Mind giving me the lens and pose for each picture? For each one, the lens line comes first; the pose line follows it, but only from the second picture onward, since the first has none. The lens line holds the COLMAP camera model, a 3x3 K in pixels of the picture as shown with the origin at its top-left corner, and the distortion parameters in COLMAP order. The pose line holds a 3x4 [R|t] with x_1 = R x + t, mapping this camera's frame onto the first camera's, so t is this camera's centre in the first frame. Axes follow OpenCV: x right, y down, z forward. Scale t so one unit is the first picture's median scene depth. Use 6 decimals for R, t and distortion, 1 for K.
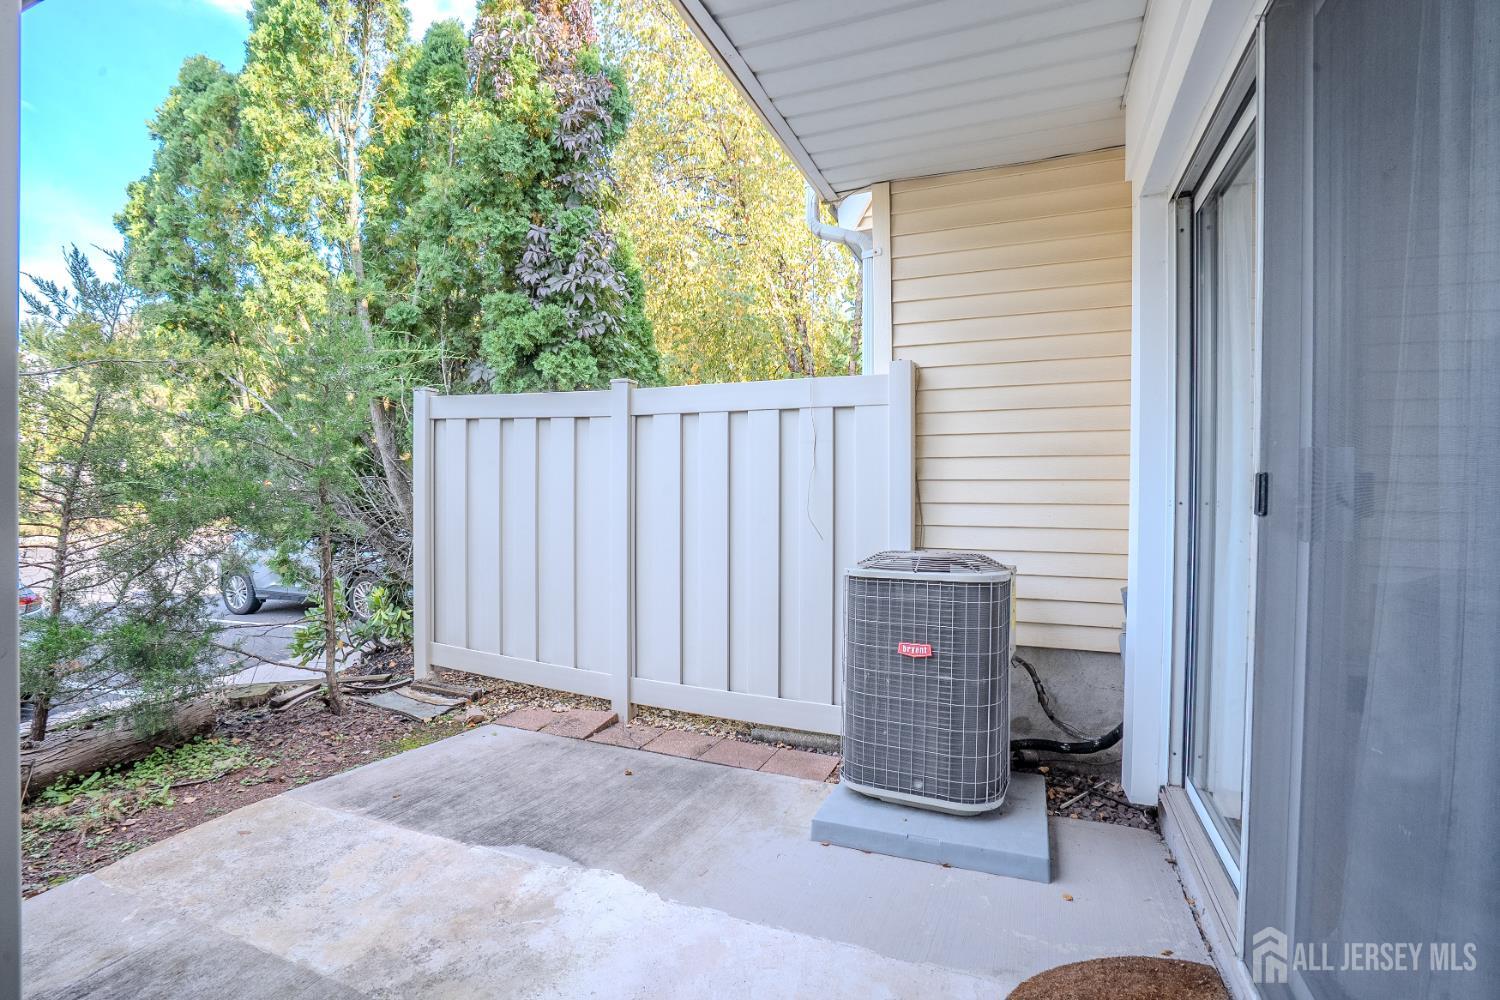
lens RADIAL K [[691.6, 0, 744.0], [0, 691.6, 501.8], [0, 0, 1]] dist [-0.056831, 0.024015]
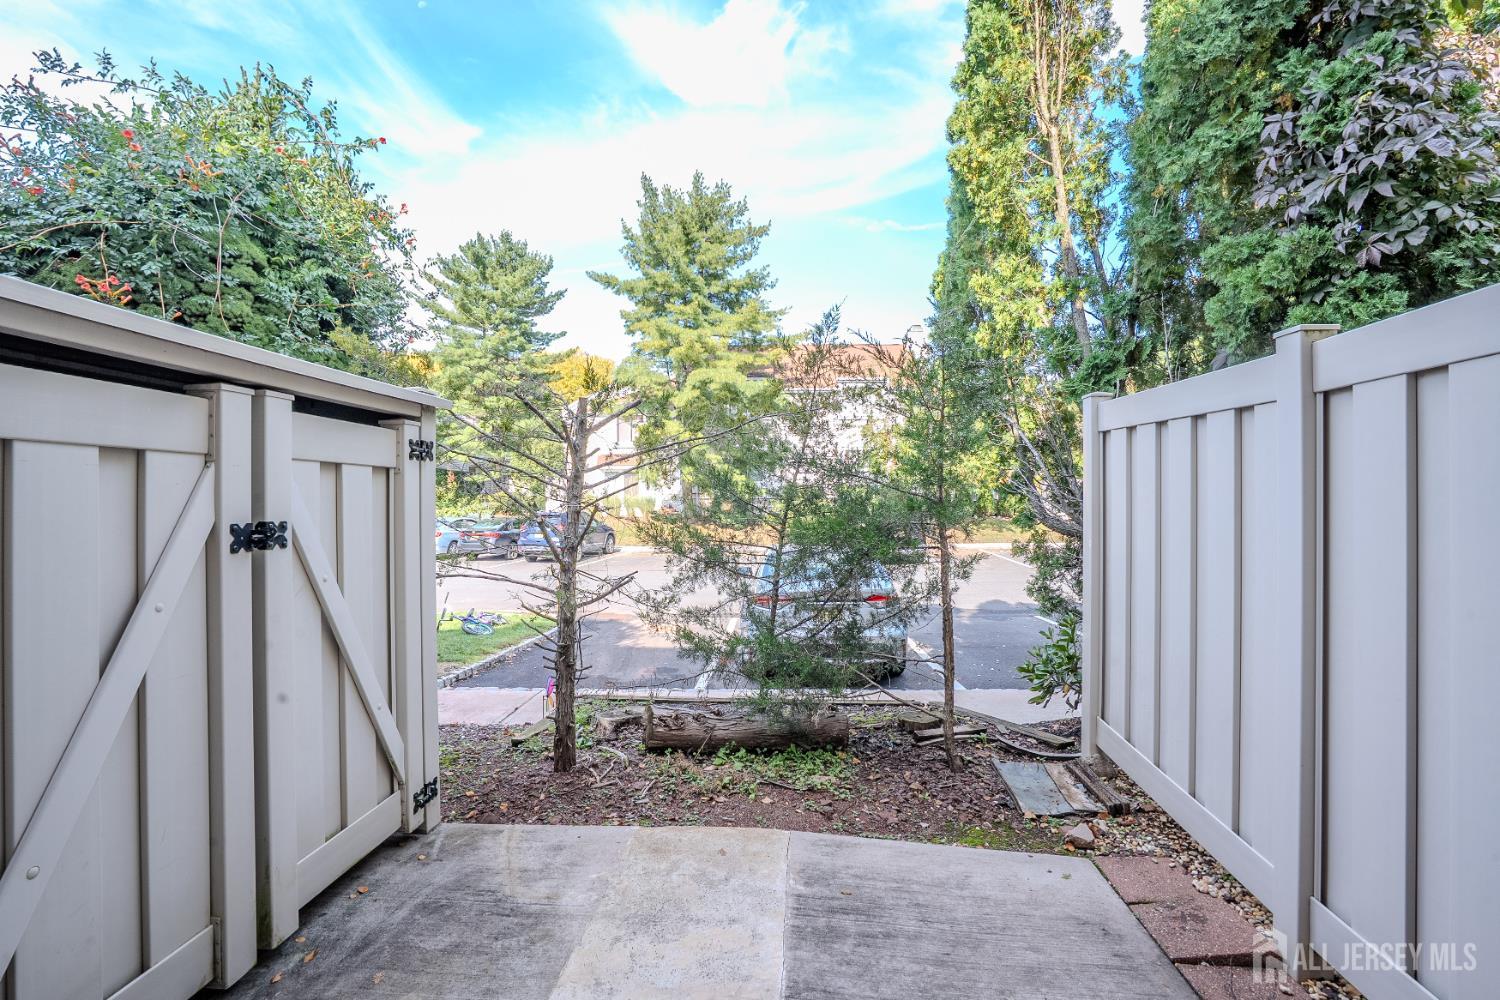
lens RADIAL K [[691.6, 0, 744.0], [0, 691.6, 501.8], [0, 0, 1]] dist [-0.056831, 0.024015]
pose [[0.307829, -0.004602, -0.951431, 0.171080], [-0.014556, 0.999848, -0.009546, -0.030009], [0.951330, 0.016787, 0.307715, 0.400432]]
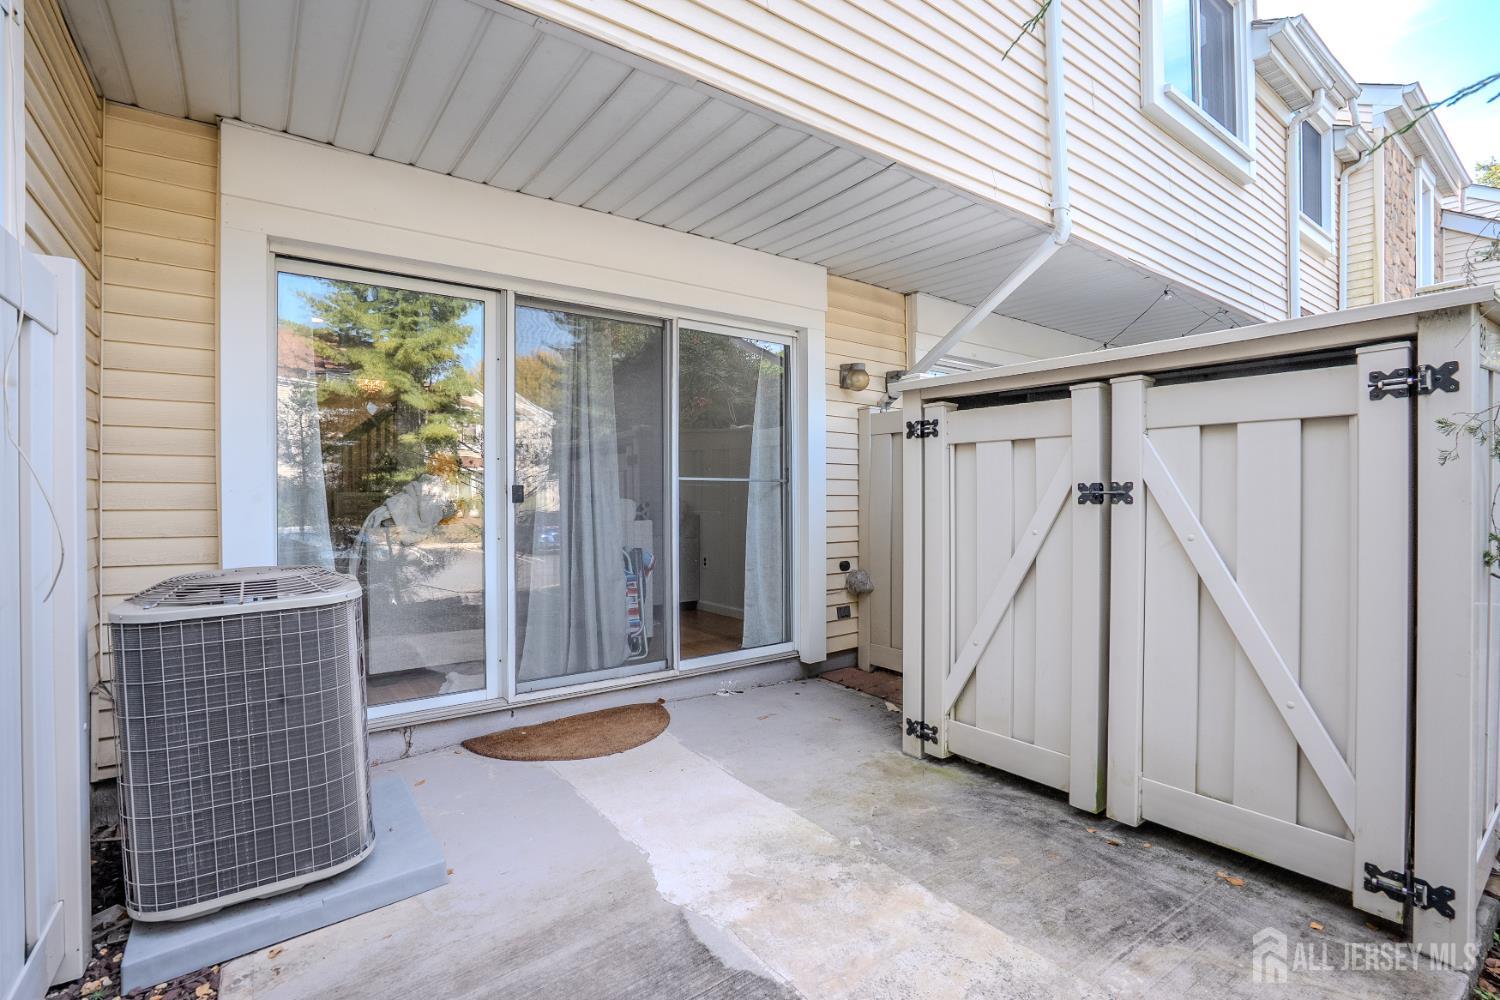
lens RADIAL K [[676.6, 0, 750.0], [0, 676.6, 500.0], [0, 0, 1]] dist [-0.041900, 0.000000]
pose [[-0.857130, -0.007694, 0.515043, -0.405028], [0.005214, 0.999708, 0.023610, -0.015669], [-0.515074, 0.022922, -0.856839, 0.900992]]
